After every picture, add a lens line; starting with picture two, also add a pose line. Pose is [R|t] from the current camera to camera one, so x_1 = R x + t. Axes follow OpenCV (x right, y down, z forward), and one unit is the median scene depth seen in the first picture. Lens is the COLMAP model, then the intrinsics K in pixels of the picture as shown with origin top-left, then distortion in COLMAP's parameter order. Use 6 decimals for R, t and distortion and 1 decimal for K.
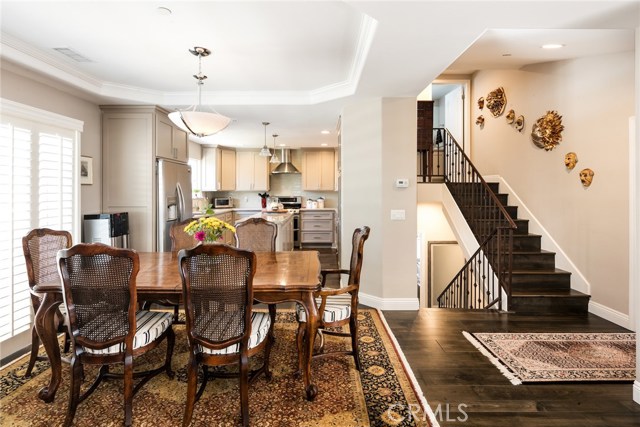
lens RADIAL K [[316.1, 0, 322.2], [0, 316.1, 190.2], [0, 0, 1]] dist [0.008439, -0.004519]
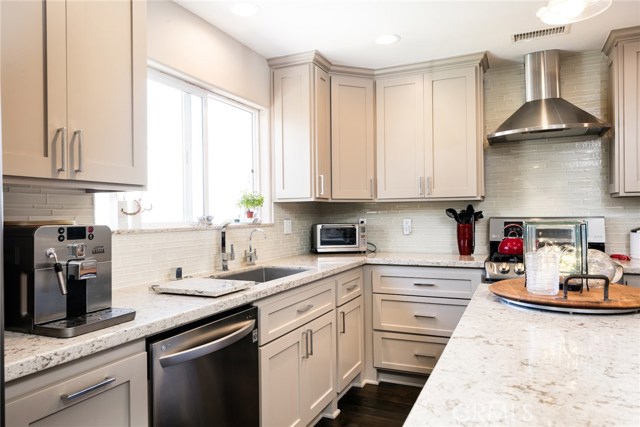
lens RADIAL K [[441.6, 0, 314.7], [0, 441.6, 215.2], [0, 0, 1]] dist [-0.000452, -0.001091]
pose [[0.902507, -0.010333, -0.430551, -0.142325], [0.013834, 0.999892, 0.005001, 0.014362], [0.430453, -0.010470, 0.902552, 0.596068]]
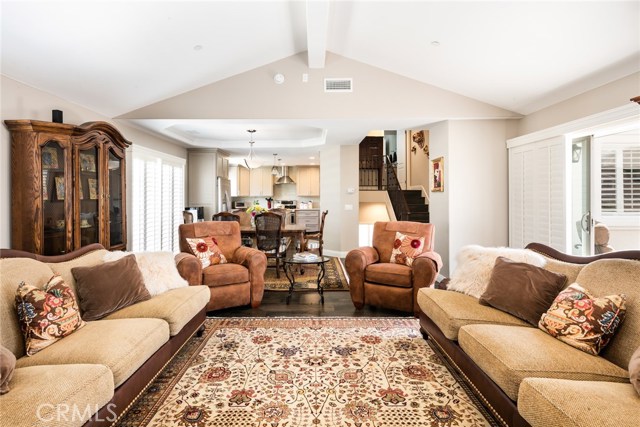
lens RADIAL K [[316.1, 0, 311.0], [0, 316.1, 196.8], [0, 0, 1]] dist [0.008439, -0.004519]
pose [[0.999919, -0.001667, -0.012629, 0.018828], [0.001631, 0.999995, -0.002835, 0.008887], [0.012633, 0.002814, 0.999916, -0.425291]]
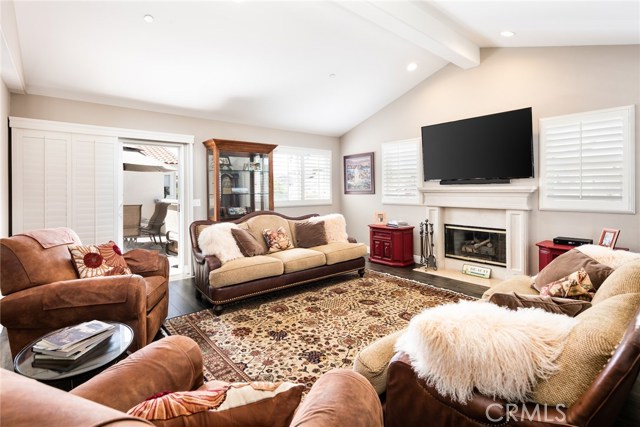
lens RADIAL K [[316.1, 0, 318.4], [0, 316.1, 188.2], [0, 0, 1]] dist [0.008439, -0.004519]
pose [[-0.635512, 0.004412, 0.772079, -0.260857], [0.002527, 0.999990, -0.003634, 0.009748], [-0.772087, -0.000358, -0.635517, 0.119771]]
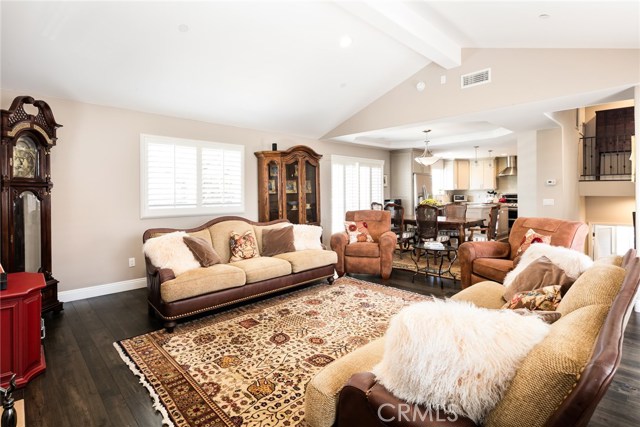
lens RADIAL K [[316.1, 0, 323.8], [0, 316.1, 192.1], [0, 0, 1]] dist [0.008439, -0.004519]
pose [[0.702405, -0.006021, -0.711752, 0.280772], [0.007566, 0.999971, -0.000992, 0.009405], [0.711738, -0.004688, 0.702430, -0.452505]]
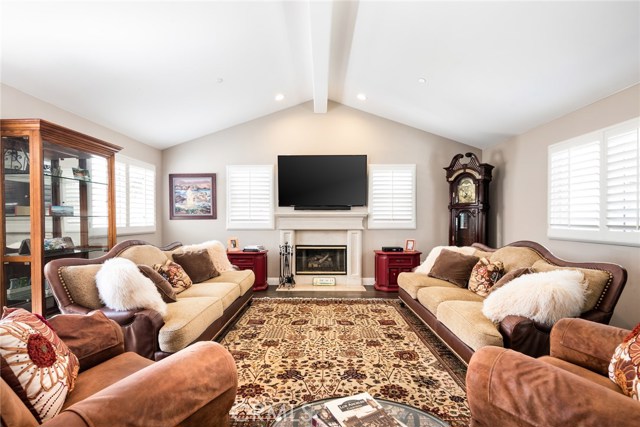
lens RADIAL K [[316.1, 0, 319.6], [0, 316.1, 219.0], [0, 0, 1]] dist [0.008439, -0.004519]
pose [[-0.999947, -0.001616, 0.010186, 0.019480], [-0.001642, 0.999995, -0.002512, 0.023249], [-0.010182, -0.002529, -0.999945, 0.237950]]
